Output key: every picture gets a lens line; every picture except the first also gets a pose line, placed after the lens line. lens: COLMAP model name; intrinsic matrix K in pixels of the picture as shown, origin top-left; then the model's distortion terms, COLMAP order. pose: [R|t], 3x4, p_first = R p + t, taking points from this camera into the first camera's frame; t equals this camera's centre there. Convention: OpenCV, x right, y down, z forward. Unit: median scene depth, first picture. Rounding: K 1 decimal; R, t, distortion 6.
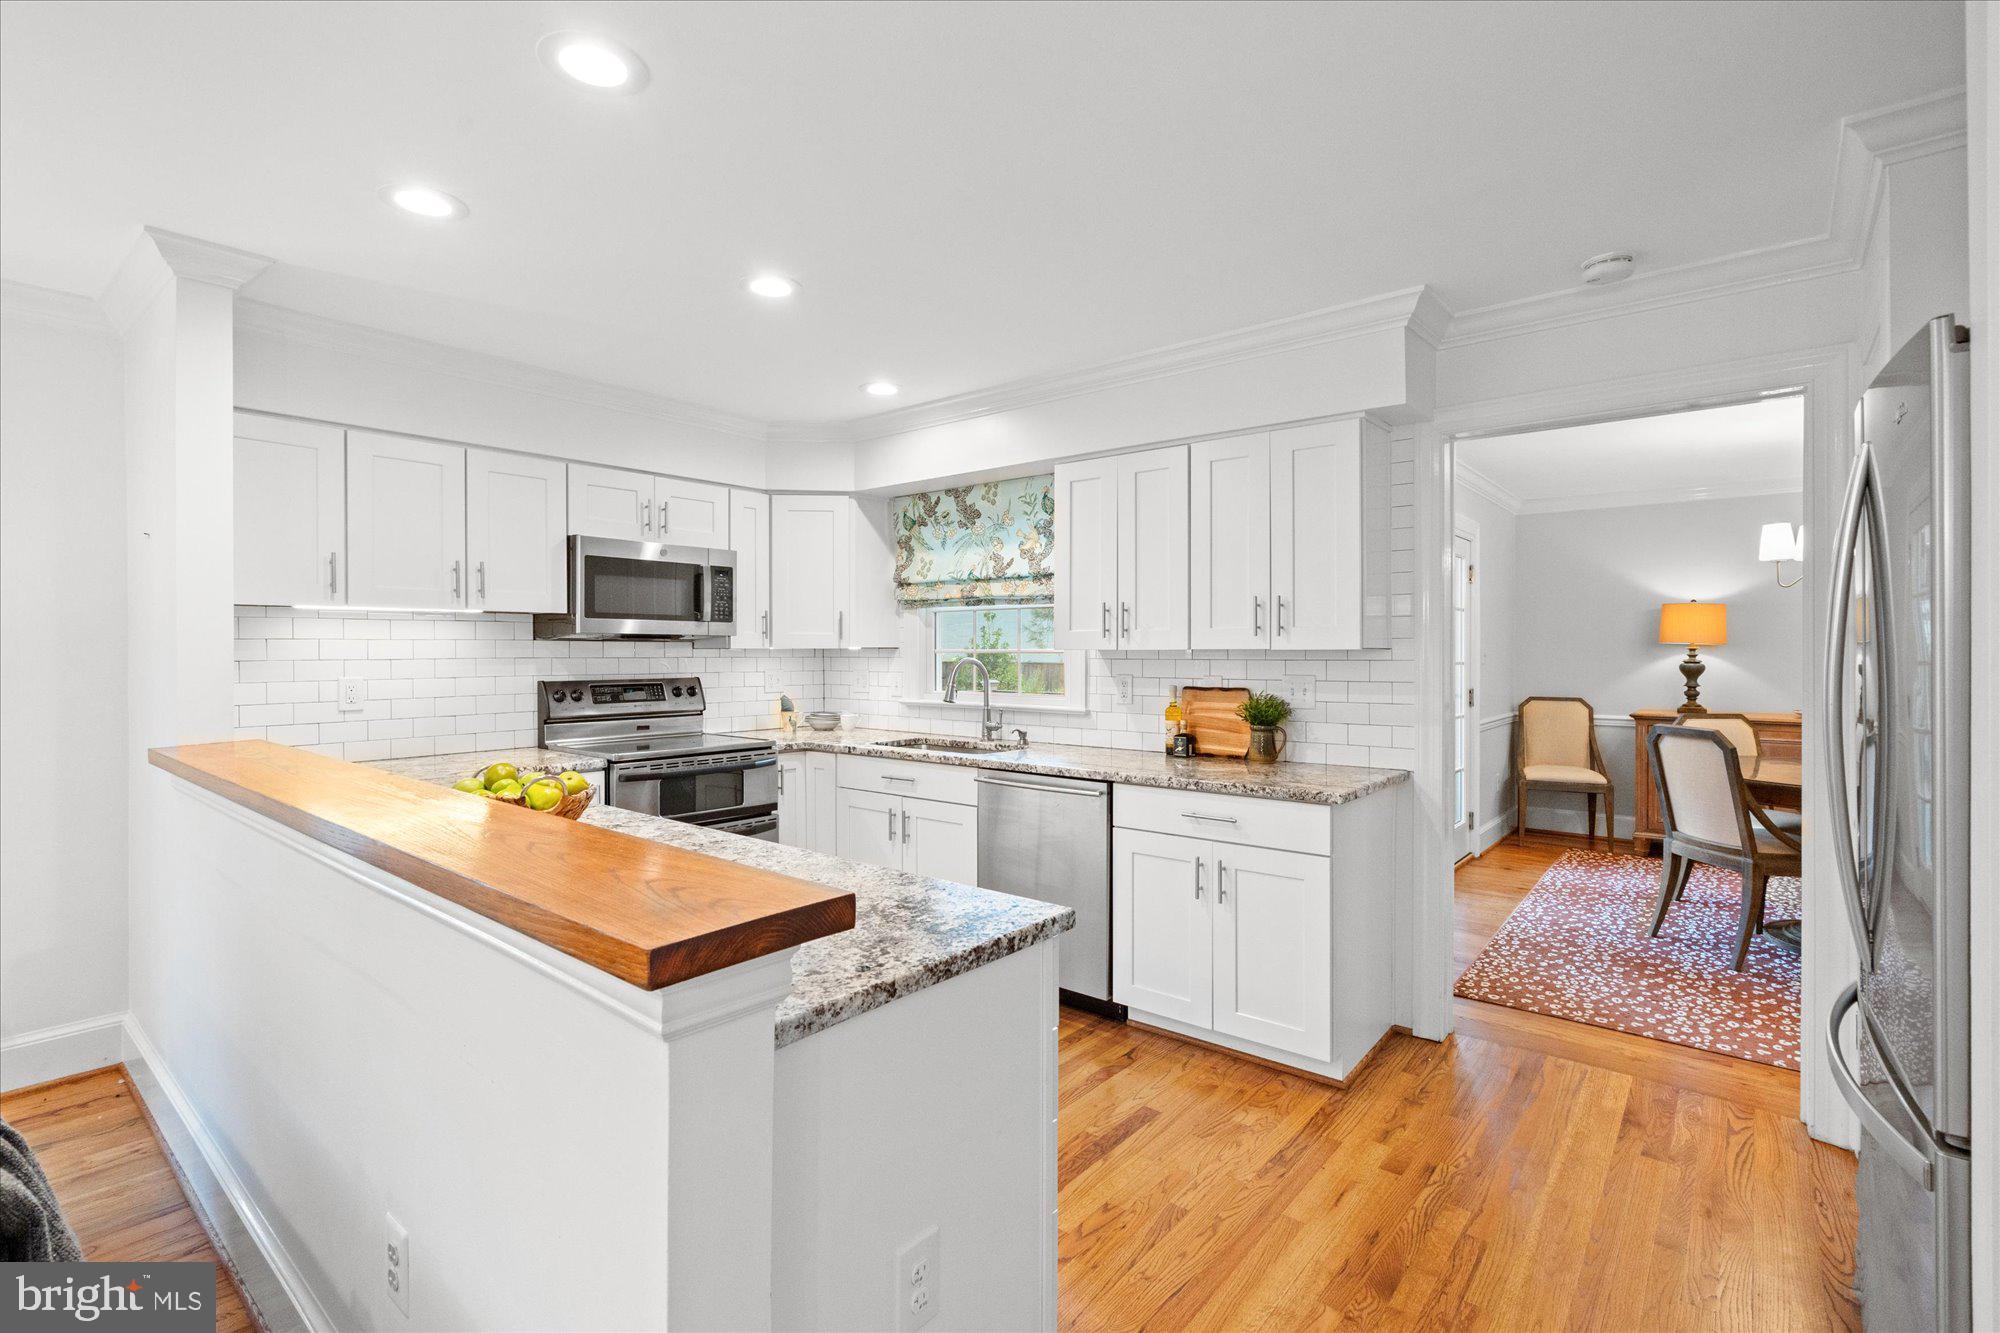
lens RADIAL K [[913.8, 0, 1007.1], [0, 913.8, 659.6], [0, 0, 1]] dist [-0.001477, 0.000878]
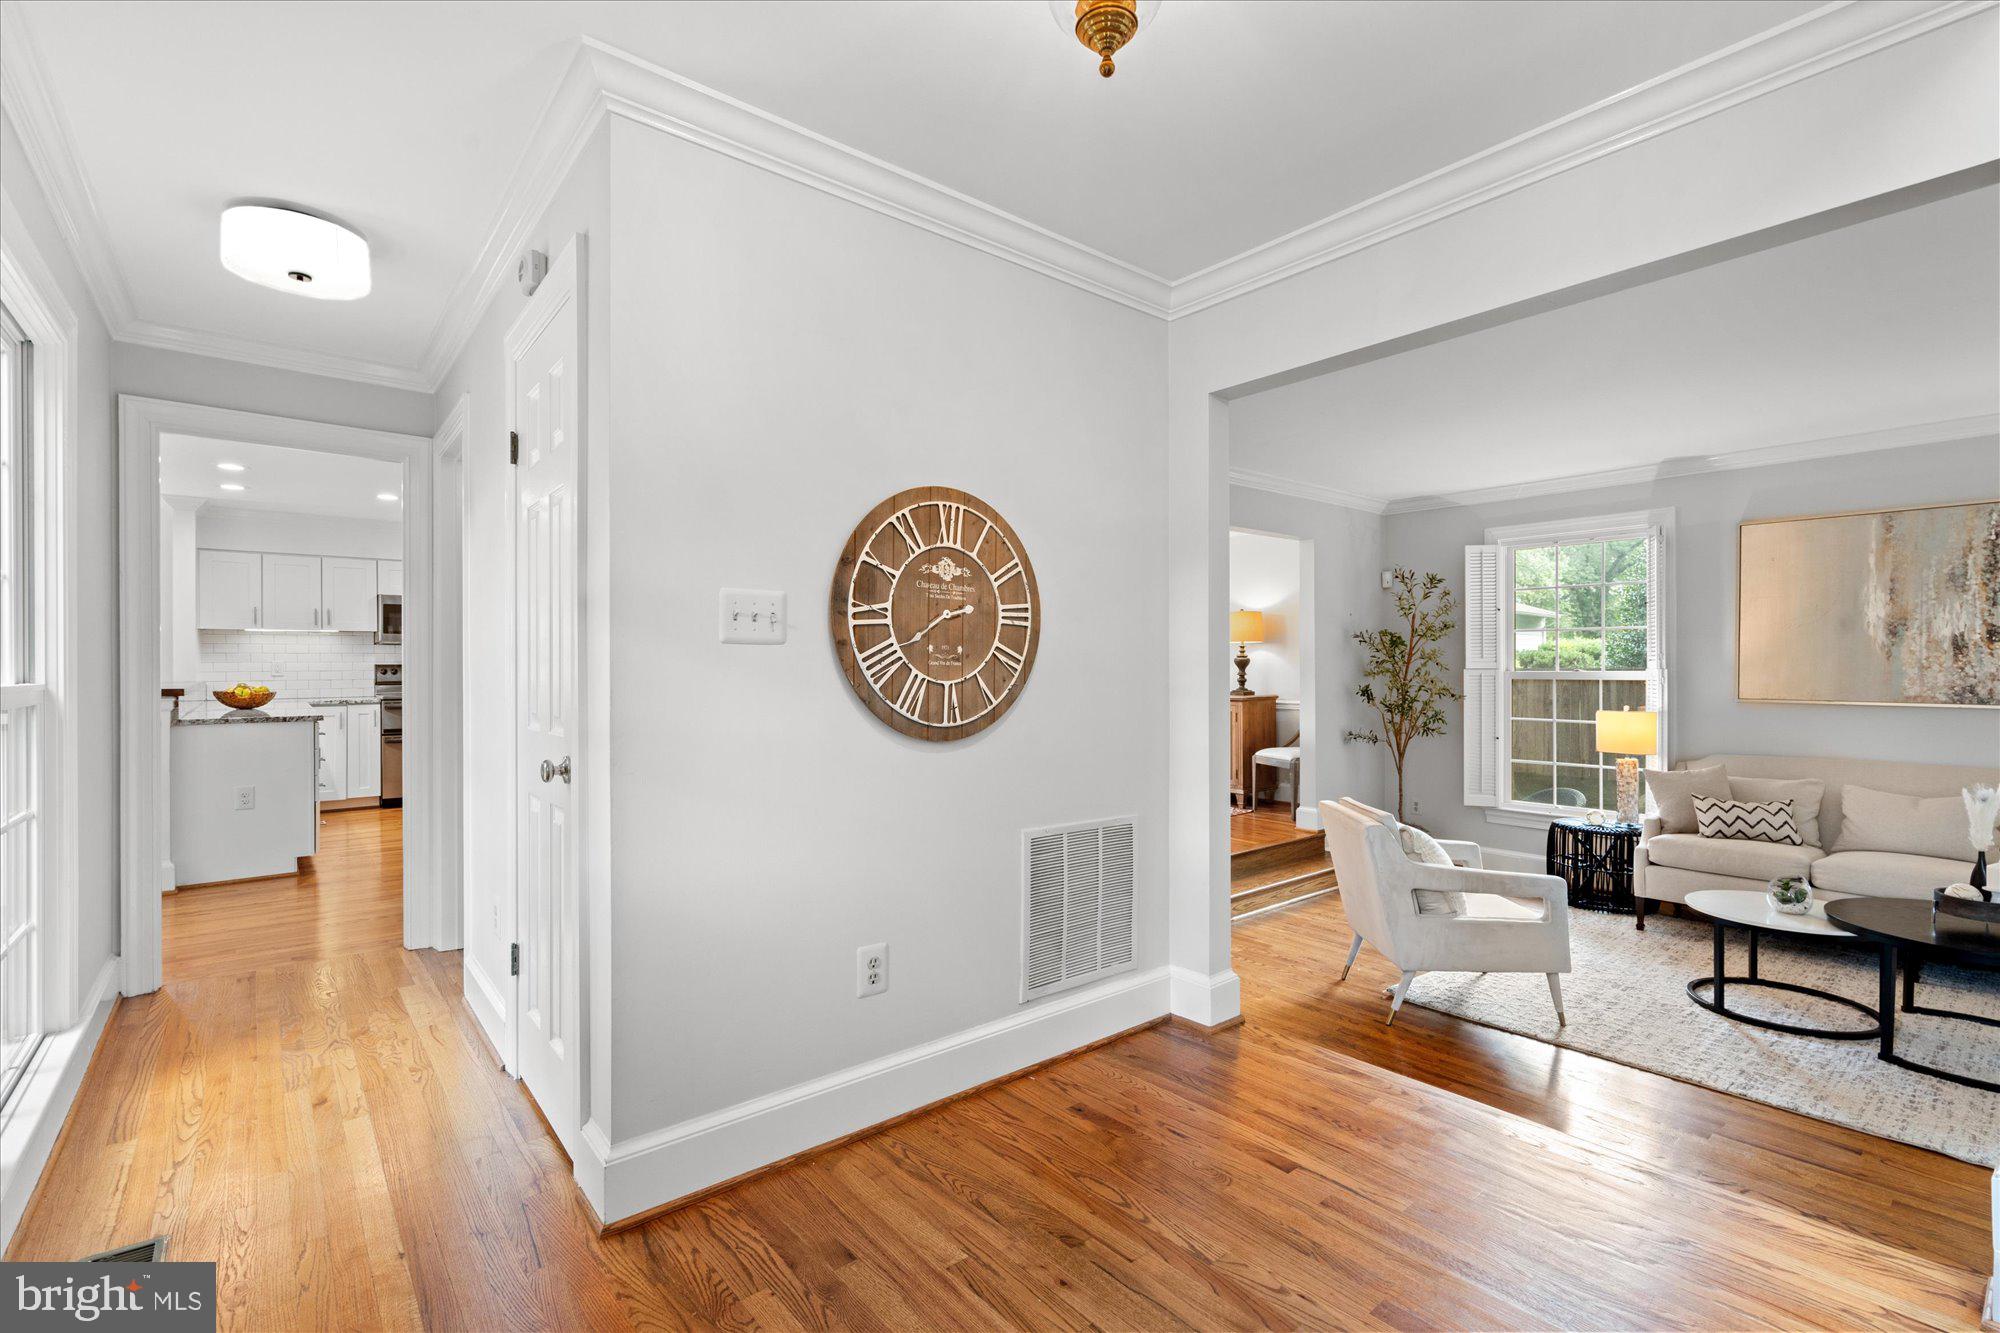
lens RADIAL K [[913.8, 0, 984.3], [0, 913.8, 678.0], [0, 0, 1]] dist [-0.001477, 0.000878]
pose [[0.974898, -0.000774, -0.222652, 0.900531], [0.002665, 0.999963, 0.008191, 0.029107], [0.222638, -0.008578, 0.974864, -0.498265]]
